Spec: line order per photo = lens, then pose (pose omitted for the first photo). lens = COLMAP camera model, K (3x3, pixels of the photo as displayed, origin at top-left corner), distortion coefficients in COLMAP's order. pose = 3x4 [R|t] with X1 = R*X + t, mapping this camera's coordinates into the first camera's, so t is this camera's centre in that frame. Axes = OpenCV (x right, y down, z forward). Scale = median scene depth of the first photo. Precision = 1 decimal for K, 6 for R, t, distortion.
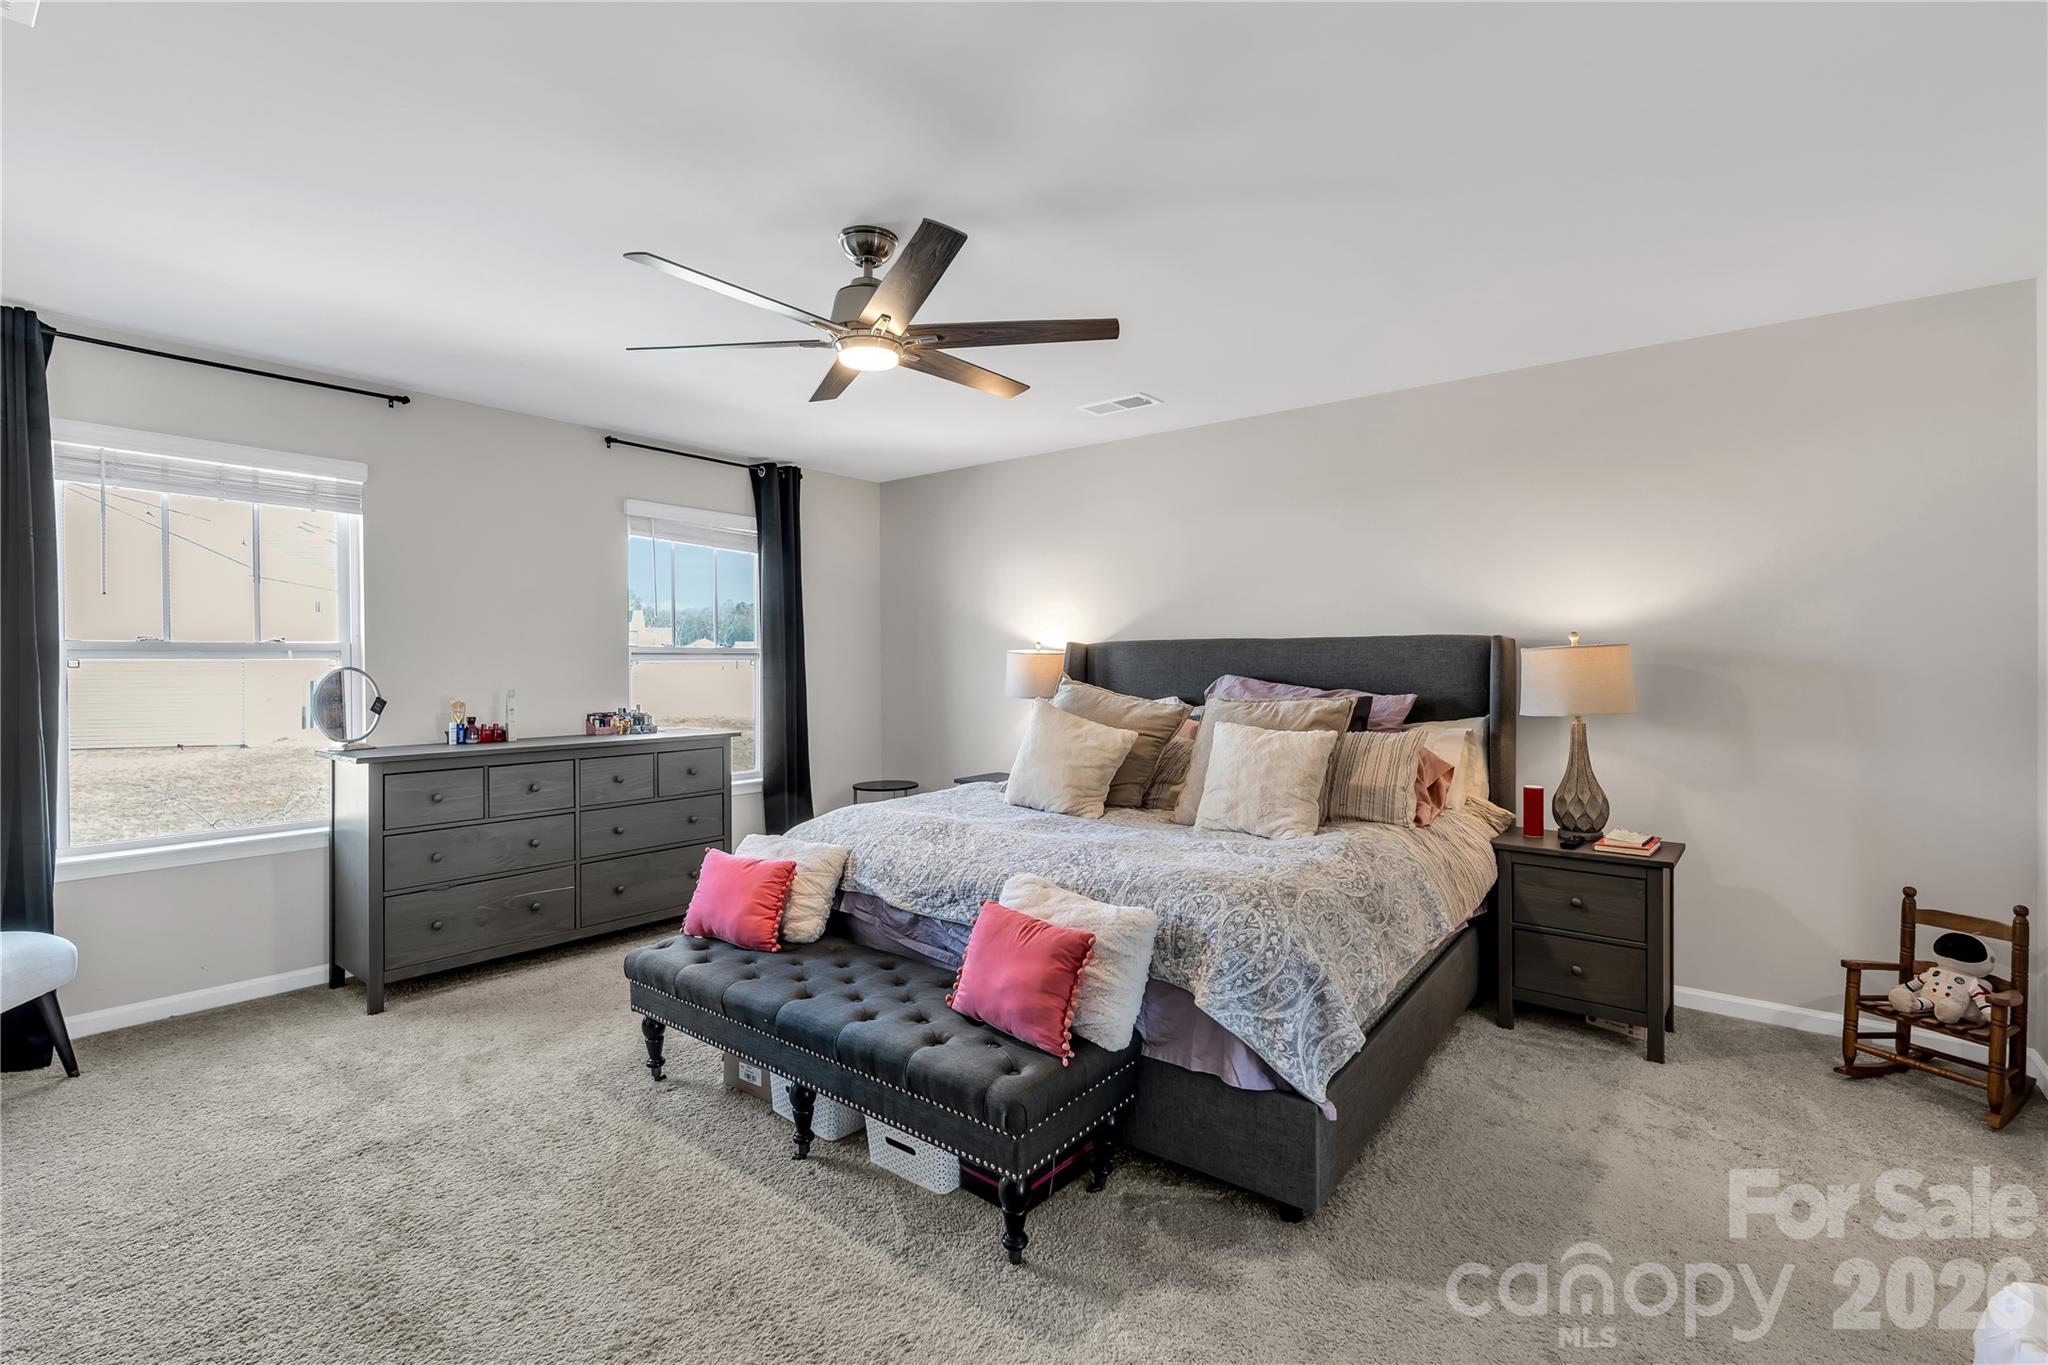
lens RADIAL K [[928.9, 0, 1031.7], [0, 928.9, 649.1], [0, 0, 1]] dist [-0.002740, -0.000740]
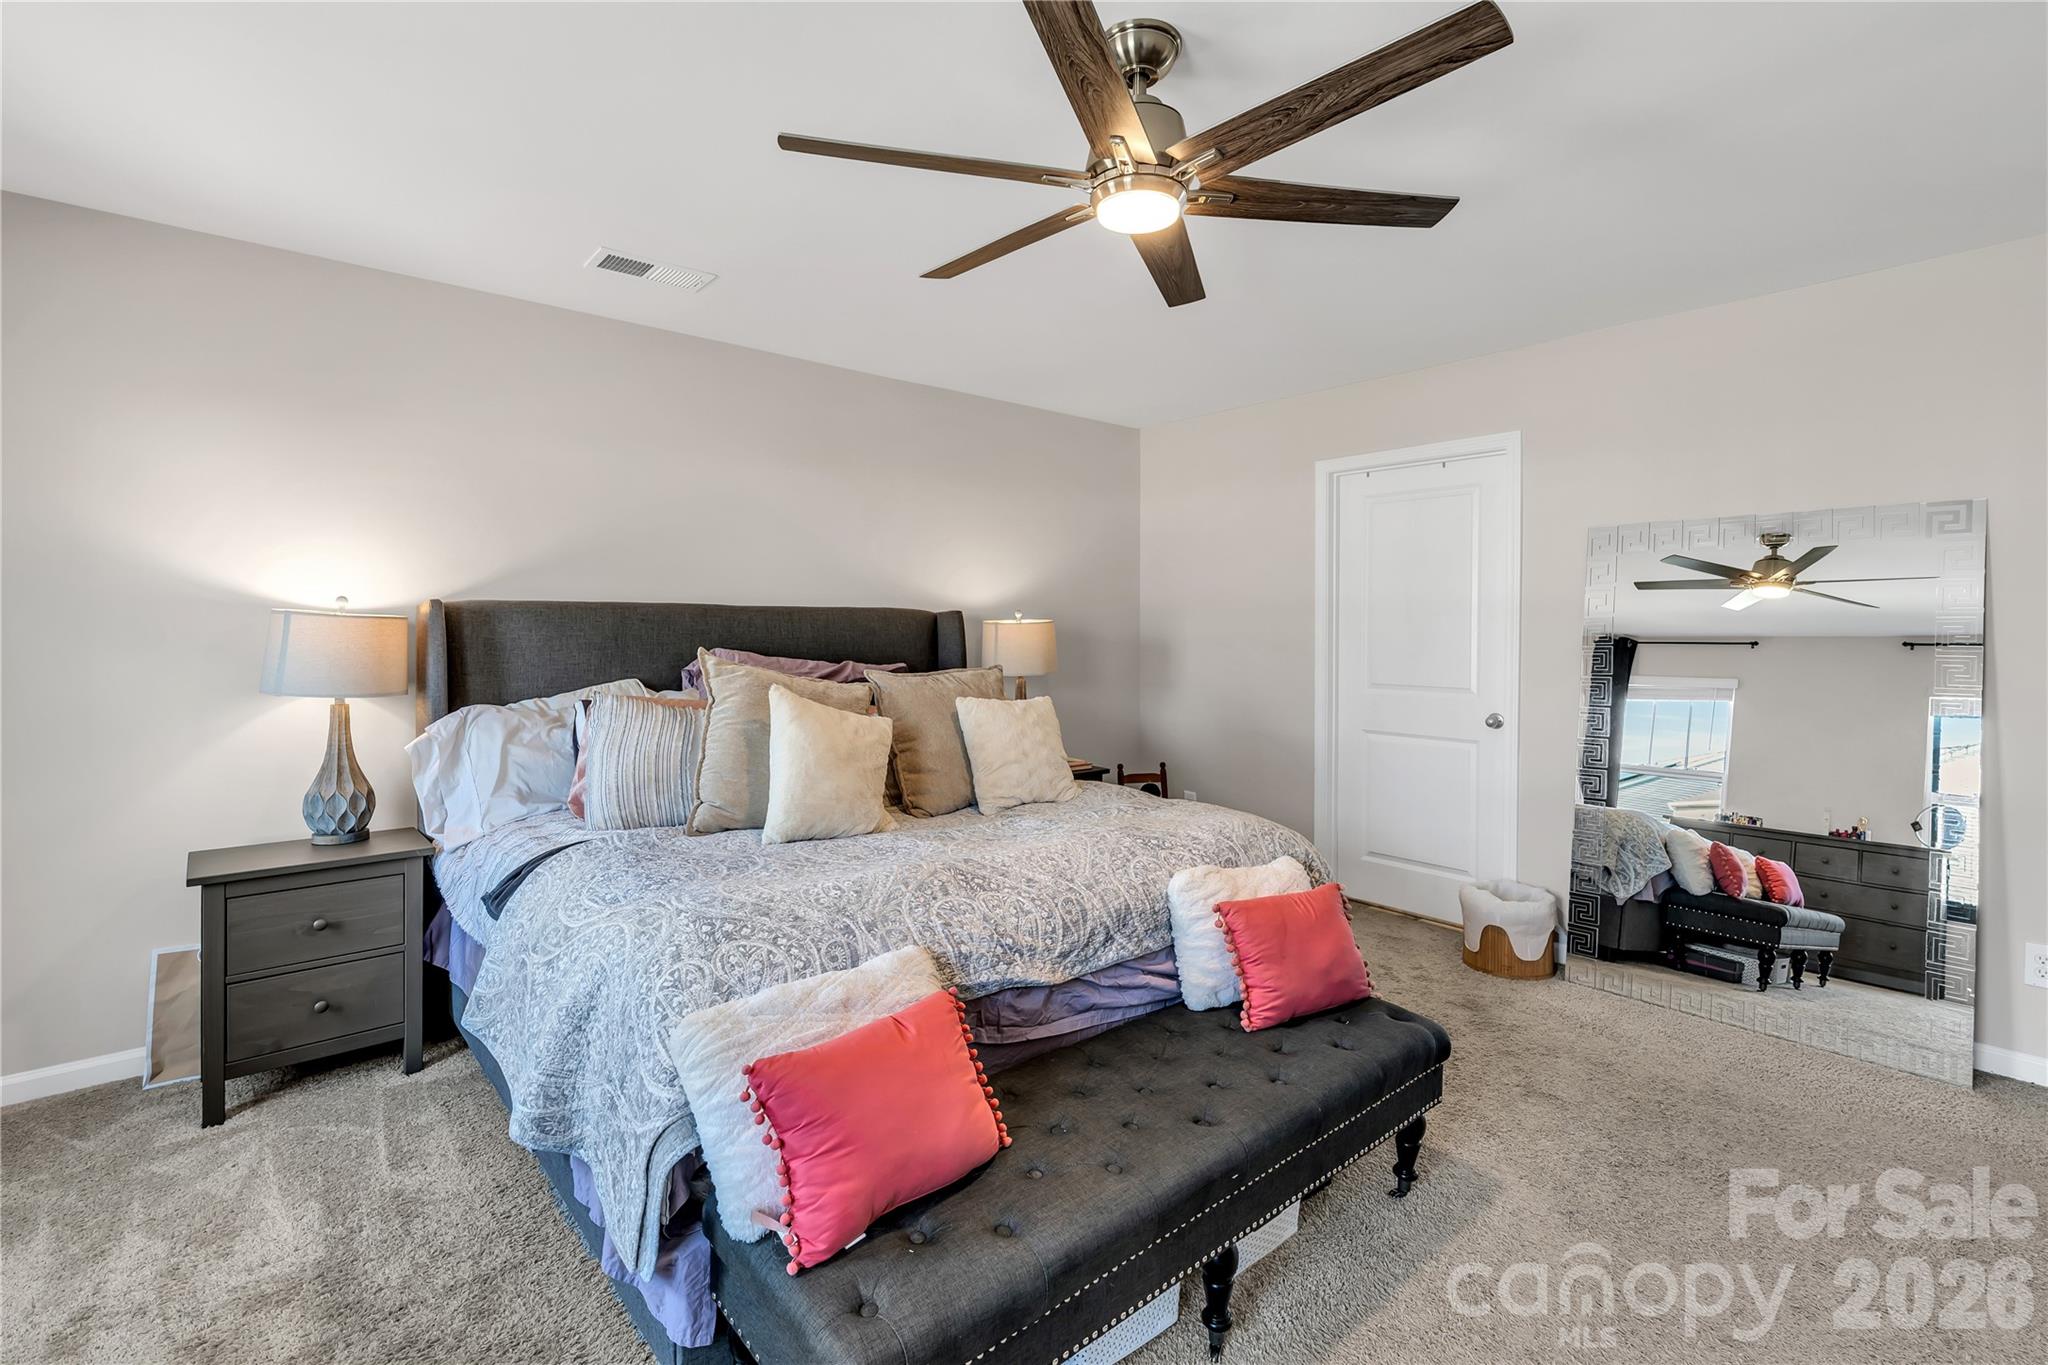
lens RADIAL K [[928.9, 0, 1031.7], [0, 928.9, 649.1], [0, 0, 1]] dist [-0.002740, -0.000740]
pose [[0.188054, -0.015151, 0.982042, -0.830684], [-0.016076, 0.999700, 0.018502, 0.013797], [-0.982027, -0.019267, 0.187754, 0.891677]]
